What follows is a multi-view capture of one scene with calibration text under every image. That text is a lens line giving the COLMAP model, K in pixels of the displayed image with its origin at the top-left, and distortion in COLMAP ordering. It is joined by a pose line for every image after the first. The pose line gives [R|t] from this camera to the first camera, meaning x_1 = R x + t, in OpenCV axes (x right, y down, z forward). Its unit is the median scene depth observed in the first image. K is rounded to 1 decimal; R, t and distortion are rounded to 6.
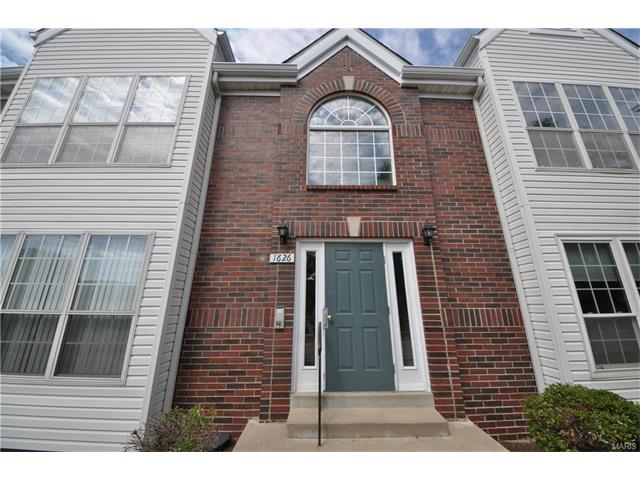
lens RADIAL K [[236.9, 0, 277.0], [0, 236.9, 226.7], [0, 0, 1]] dist [0.025069, -0.012281]
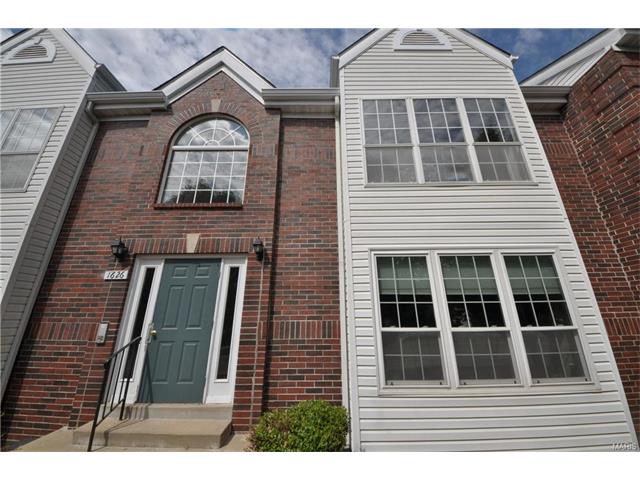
lens RADIAL K [[226.7, 0, 320.5], [0, 226.7, 237.8], [0, 0, 1]] dist [0.040979, -0.025443]
pose [[0.999401, -0.015025, -0.031161, 0.909984], [0.014540, 0.999770, -0.015741, -0.000300], [0.031390, 0.015279, 0.999390, 0.018124]]
